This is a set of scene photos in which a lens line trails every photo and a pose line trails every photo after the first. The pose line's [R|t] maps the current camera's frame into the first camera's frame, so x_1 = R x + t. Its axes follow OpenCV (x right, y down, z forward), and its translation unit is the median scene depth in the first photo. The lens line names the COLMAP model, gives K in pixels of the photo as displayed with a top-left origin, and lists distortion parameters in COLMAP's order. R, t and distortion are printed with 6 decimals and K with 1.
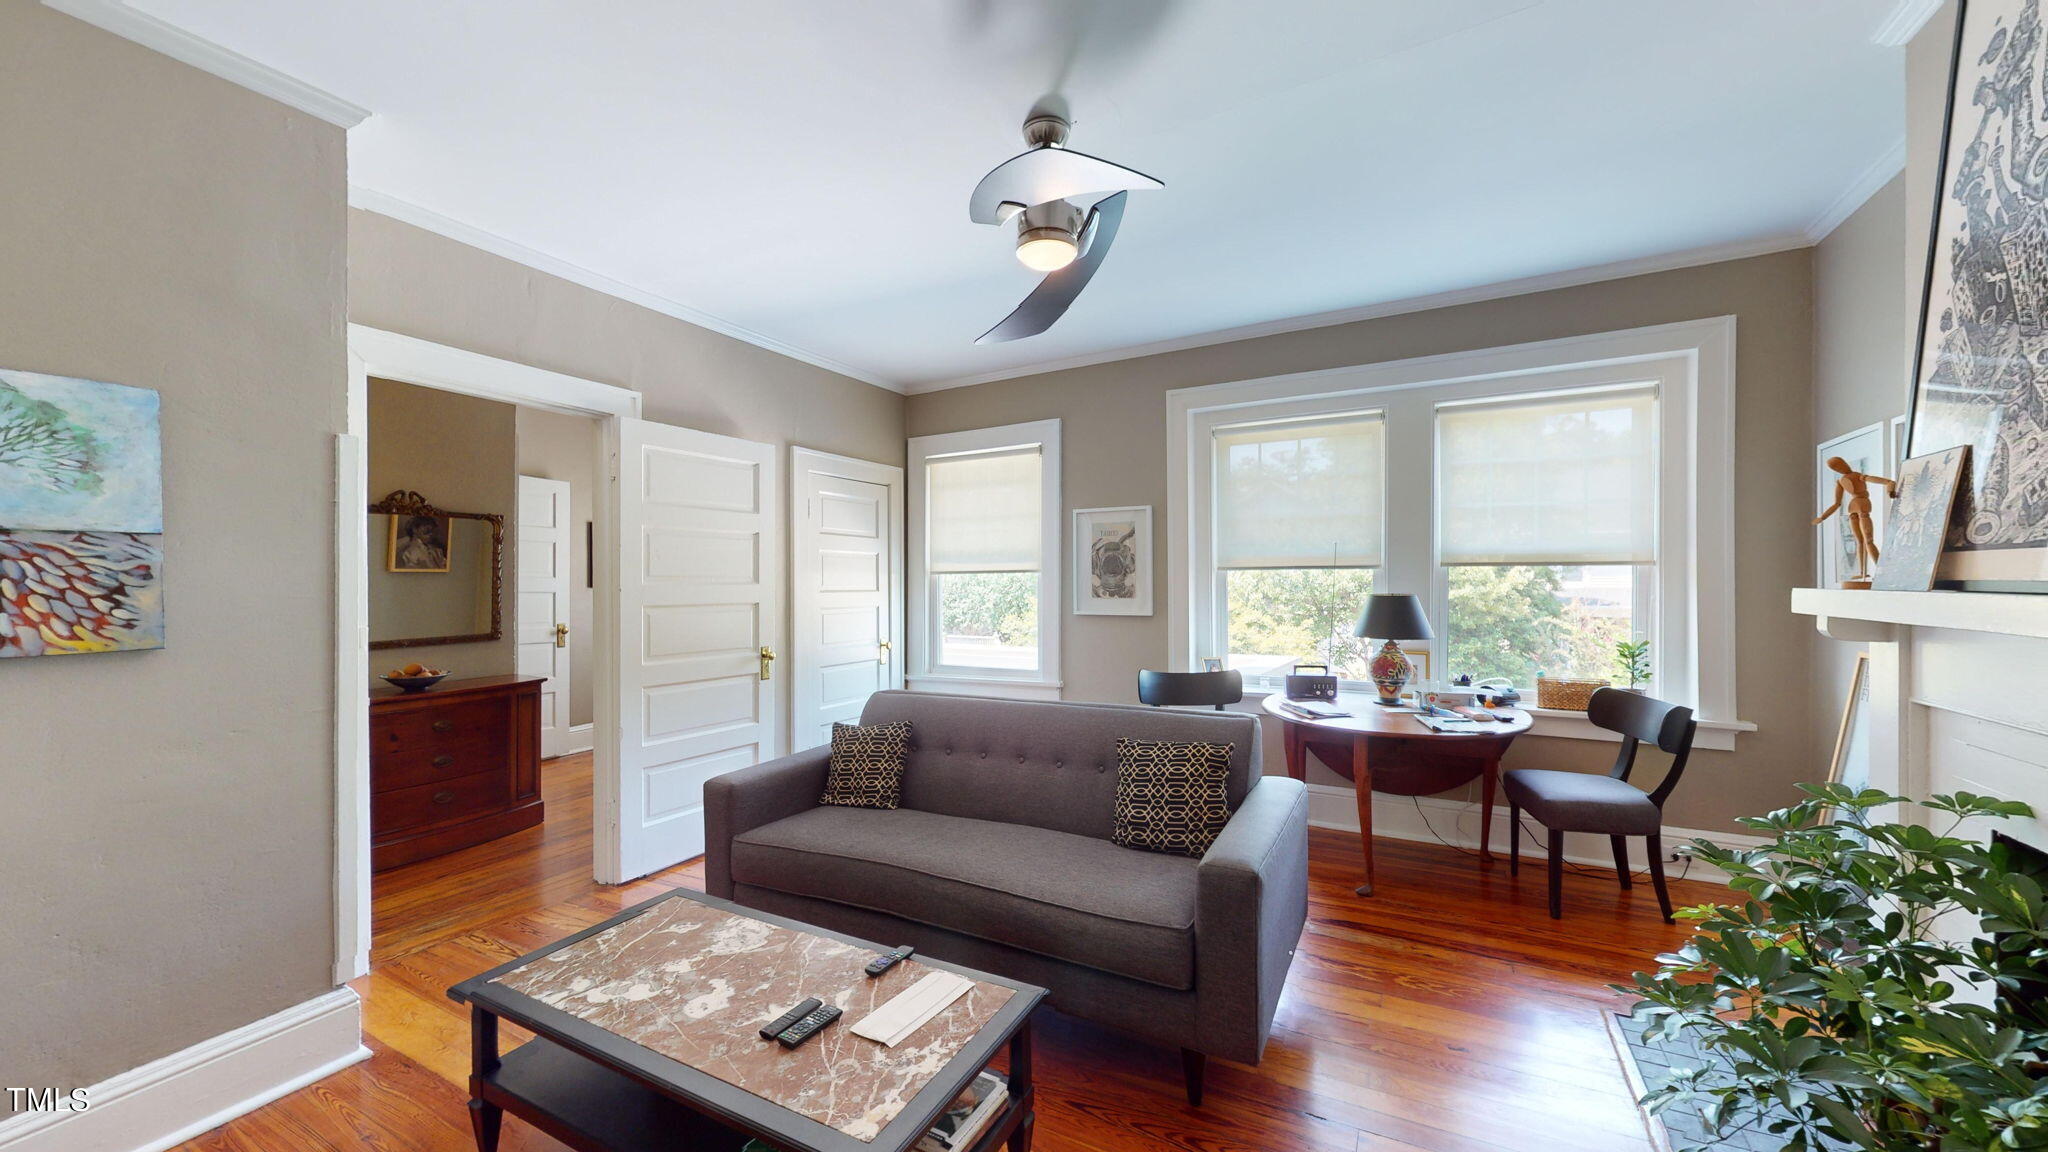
lens RADIAL K [[751.2, 0, 1027.0], [0, 751.2, 582.5], [0, 0, 1]] dist [-0.015080, -0.000197]
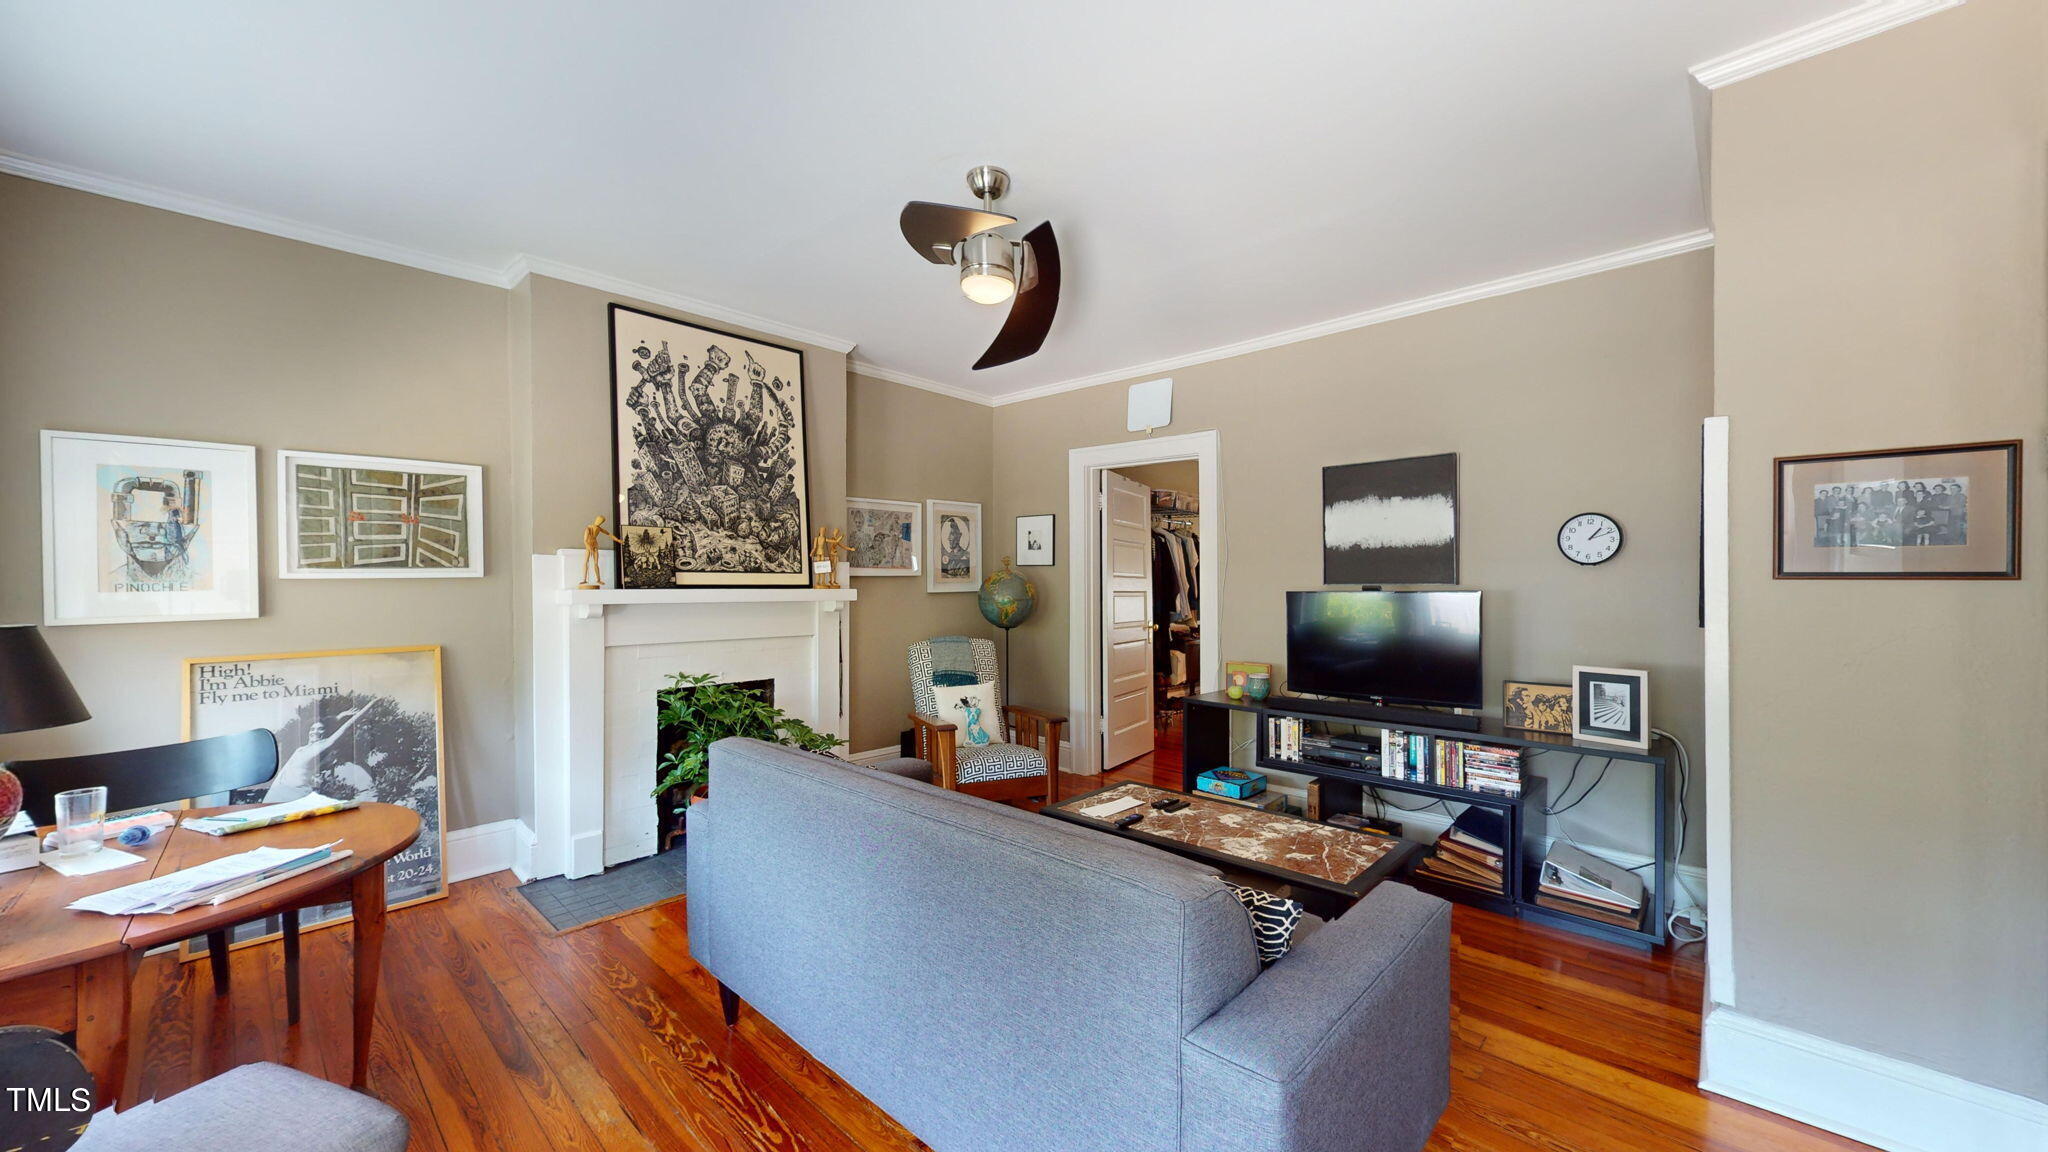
lens RADIAL K [[751.2, 0, 1021.6], [0, 751.2, 581.3], [0, 0, 1]] dist [-0.015080, -0.000197]
pose [[-0.965967, 0.008419, 0.258526, -0.409152], [0.009363, 0.999953, 0.002419, -0.008296], [-0.258494, 0.004758, -0.966001, 2.811308]]
